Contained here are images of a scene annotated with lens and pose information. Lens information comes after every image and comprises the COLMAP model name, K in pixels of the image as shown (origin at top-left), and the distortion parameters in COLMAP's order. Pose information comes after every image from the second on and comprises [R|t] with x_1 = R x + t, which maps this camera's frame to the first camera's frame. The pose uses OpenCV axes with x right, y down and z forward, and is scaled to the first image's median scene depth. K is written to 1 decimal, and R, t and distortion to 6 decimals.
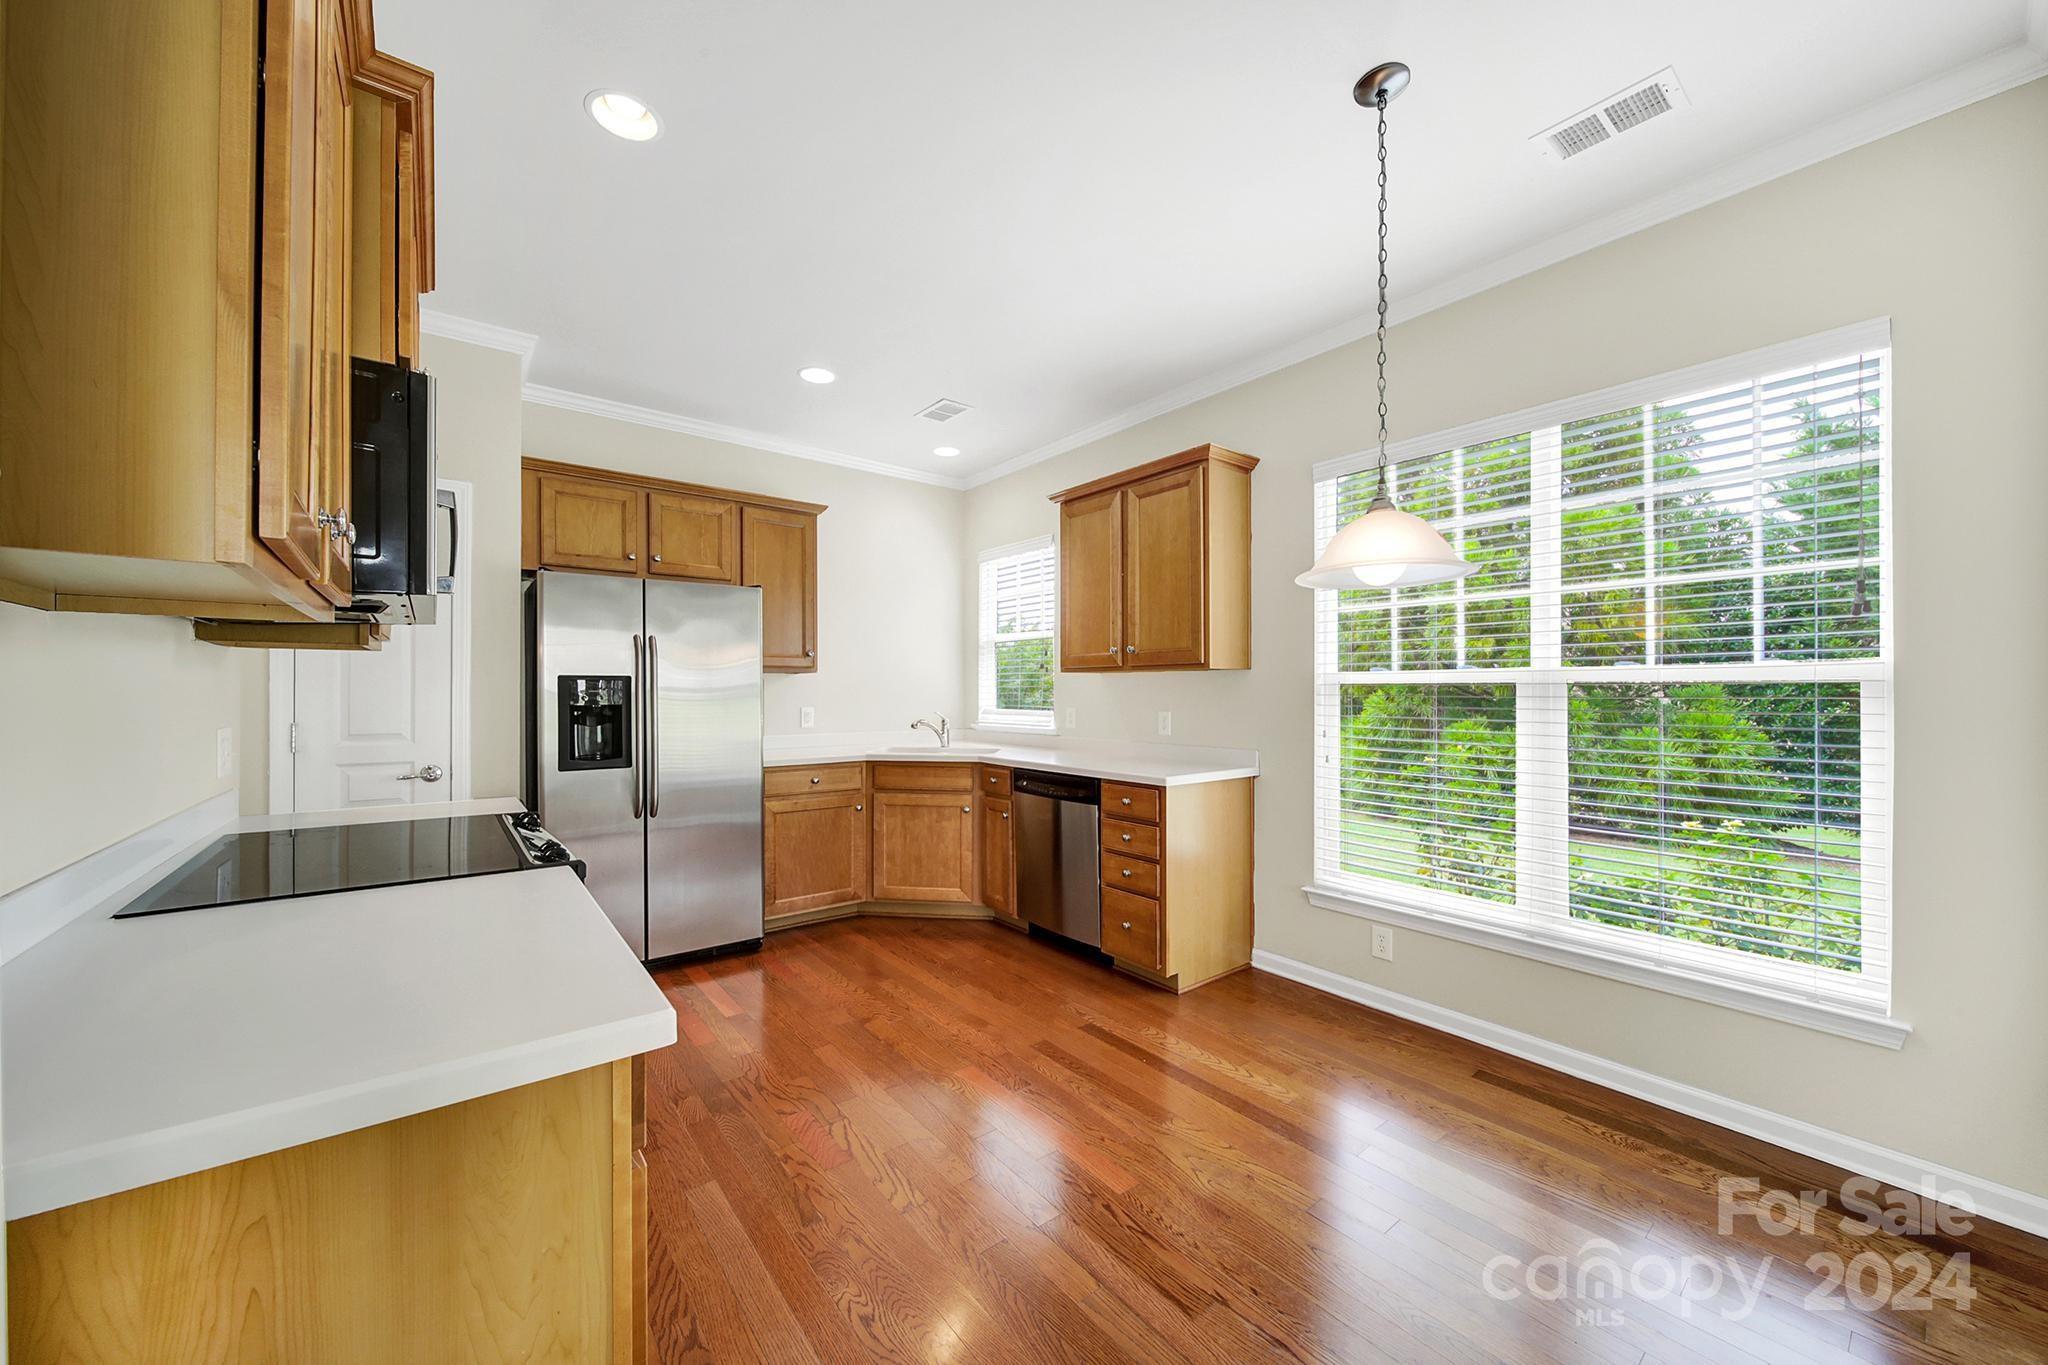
lens RADIAL K [[738.8, 0, 1022.6], [0, 738.8, 701.5], [0, 0, 1]] dist [-0.002398, 0.000313]
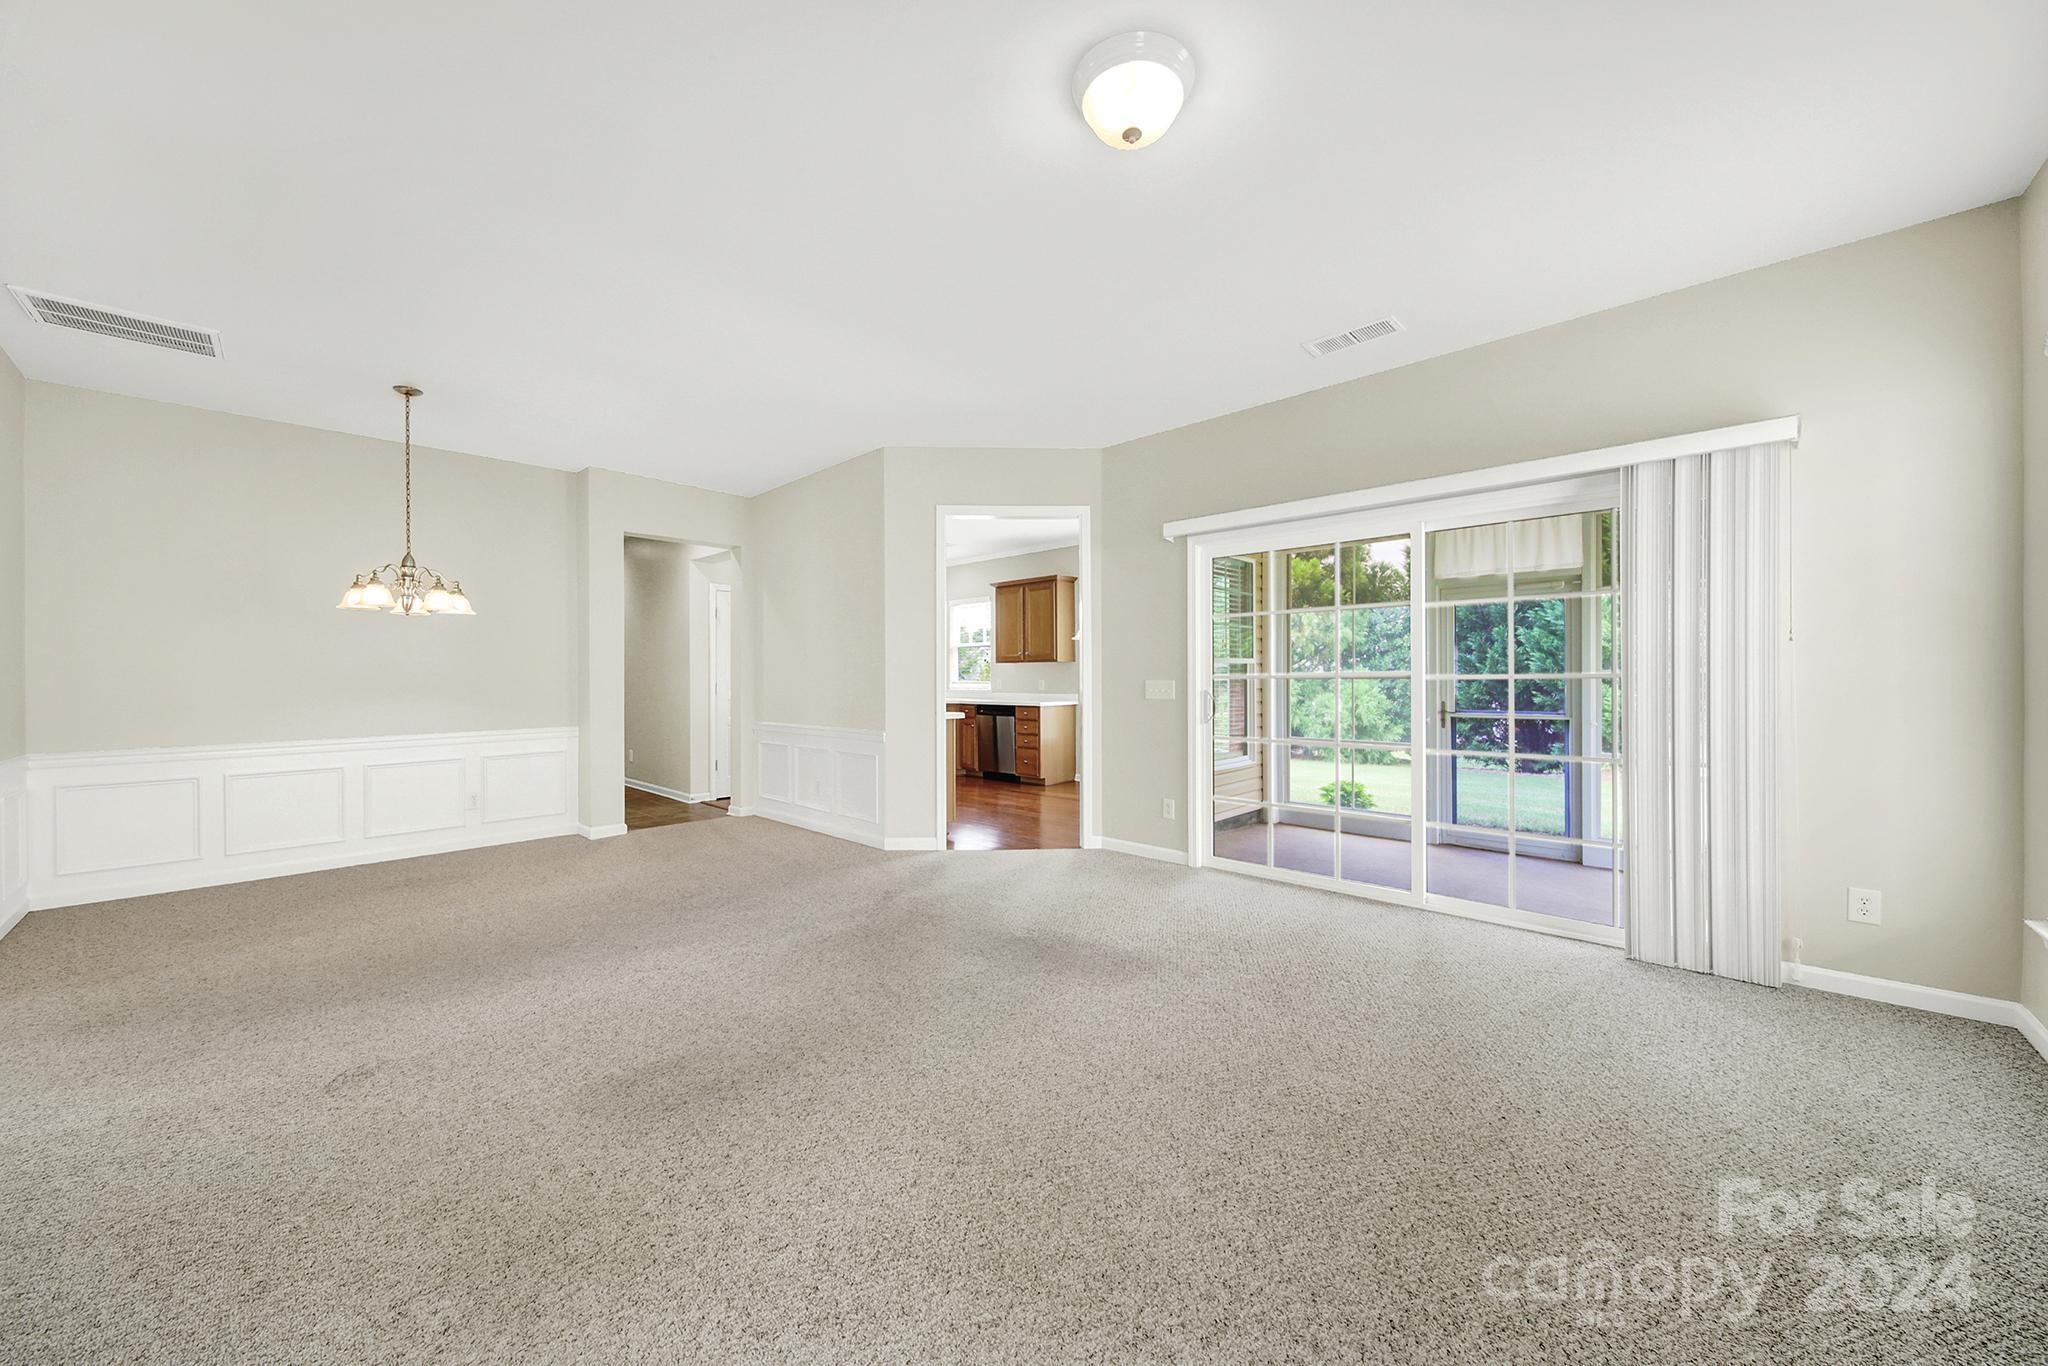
lens RADIAL K [[738.8, 0, 1016.0], [0, 738.8, 687.2], [0, 0, 1]] dist [-0.002398, 0.000313]
pose [[0.991675, -0.005345, 0.128659, -0.182141], [0.004897, 0.999981, 0.003804, 0.028350], [-0.128677, -0.003142, 0.991682, -1.270188]]
